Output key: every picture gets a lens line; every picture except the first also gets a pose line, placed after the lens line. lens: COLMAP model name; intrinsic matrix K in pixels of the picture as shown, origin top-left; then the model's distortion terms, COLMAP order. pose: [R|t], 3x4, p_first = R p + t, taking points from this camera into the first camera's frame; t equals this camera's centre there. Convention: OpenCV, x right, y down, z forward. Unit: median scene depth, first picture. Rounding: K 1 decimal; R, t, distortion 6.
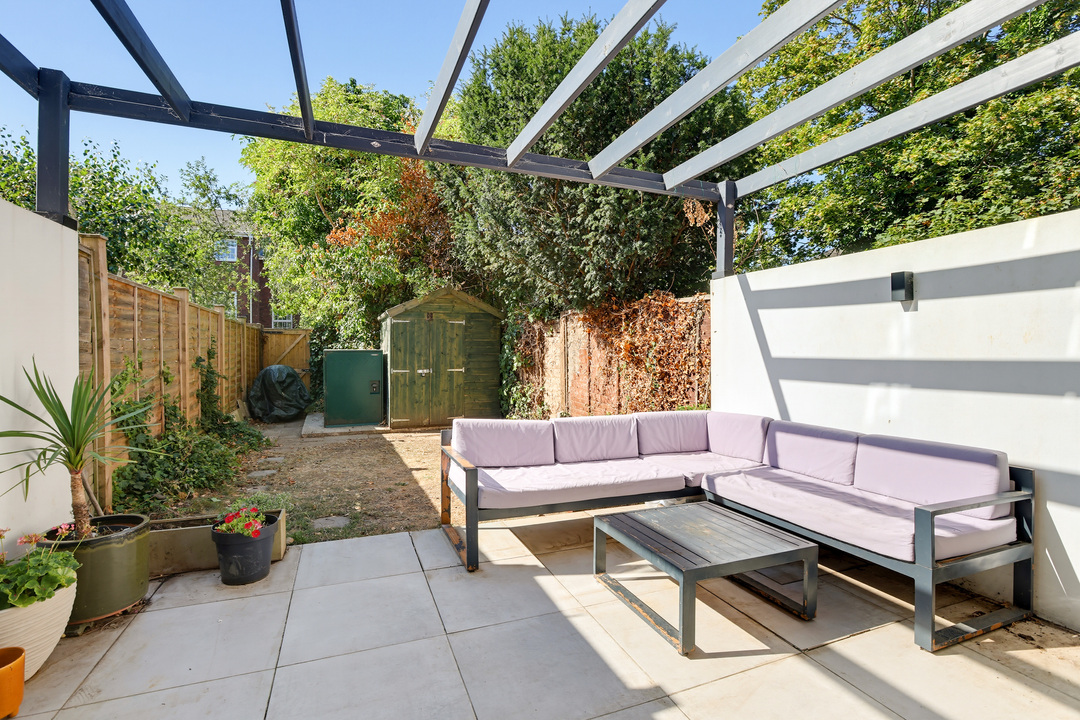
lens RADIAL K [[510.0, 0, 545.7], [0, 510.0, 353.8], [0, 0, 1]] dist [-0.027670, 0.010847]
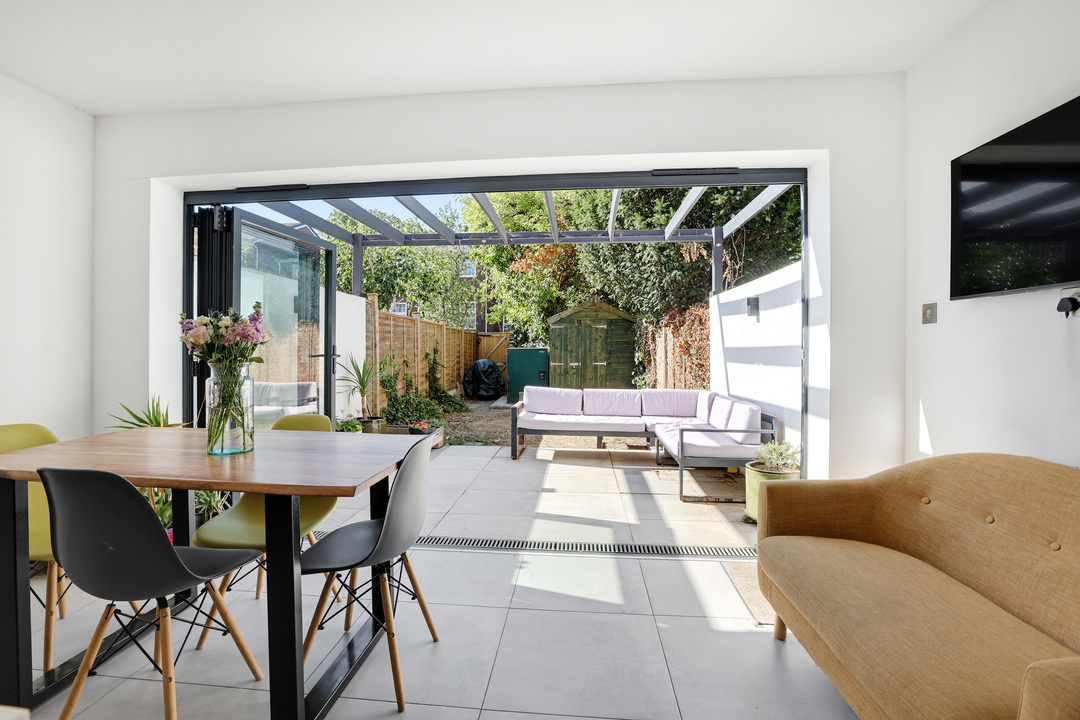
lens RADIAL K [[510.0, 0, 525.7], [0, 510.0, 342.7], [0, 0, 1]] dist [-0.027670, 0.010847]
pose [[0.892316, -0.007861, -0.451343, 0.278023], [0.000017, 0.999849, -0.017382, 0.001935], [0.451412, 0.015503, 0.892181, -0.268394]]
